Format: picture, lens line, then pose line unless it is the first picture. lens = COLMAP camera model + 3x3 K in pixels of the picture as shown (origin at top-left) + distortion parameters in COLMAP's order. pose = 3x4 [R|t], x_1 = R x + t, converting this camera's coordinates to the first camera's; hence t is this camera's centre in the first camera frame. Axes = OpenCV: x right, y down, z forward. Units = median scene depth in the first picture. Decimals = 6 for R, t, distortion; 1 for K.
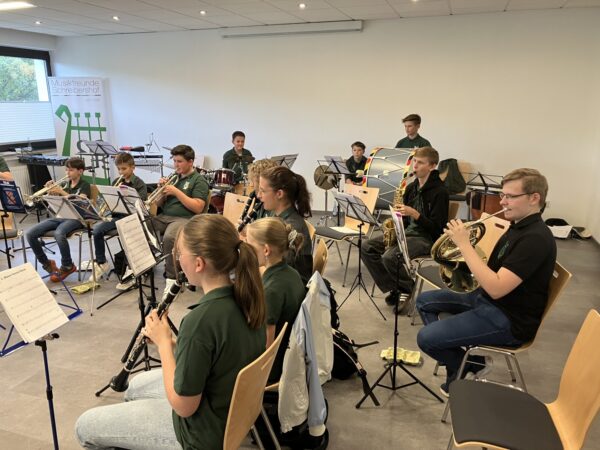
lens RADIAL K [[498.3, 0, 301.5], [0, 498.3, 218.7], [0, 0, 1]] dist [0.004516, 0.020054]
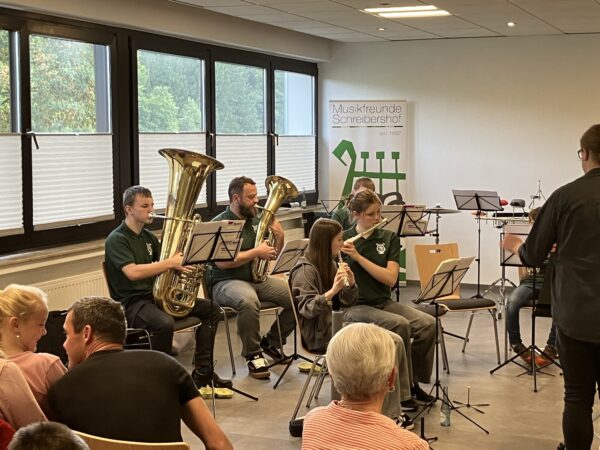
lens RADIAL K [[1049.2, 0, 301.0], [0, 1049.2, 226.0], [0, 0, 1]] dist [0.146883, 0.000000]
pose [[0.996828, 0.015627, -0.078033, -0.861794], [-0.026792, 0.989193, -0.144153, 0.186399], [0.074937, 0.145786, 0.986474, -0.778341]]
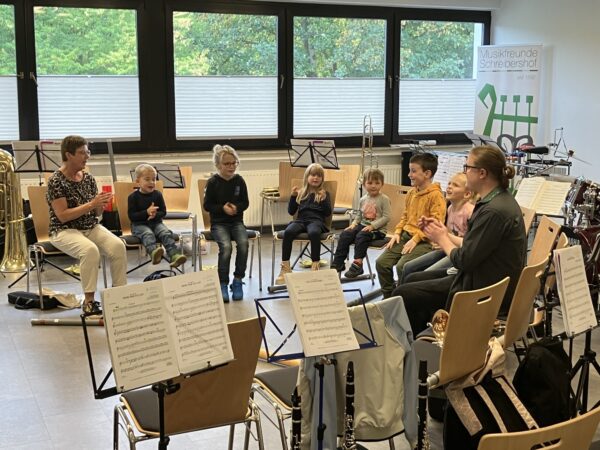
lens RADIAL K [[863.9, 0, 302.1], [0, 863.9, 227.3], [0, 0, 1]] dist [0.014072, 0.000000]
pose [[0.680487, 0.133951, -0.720413, 0.524849], [-0.178725, 0.983798, 0.014103, 0.007719], [0.710630, 0.119159, 0.693402, -0.046822]]
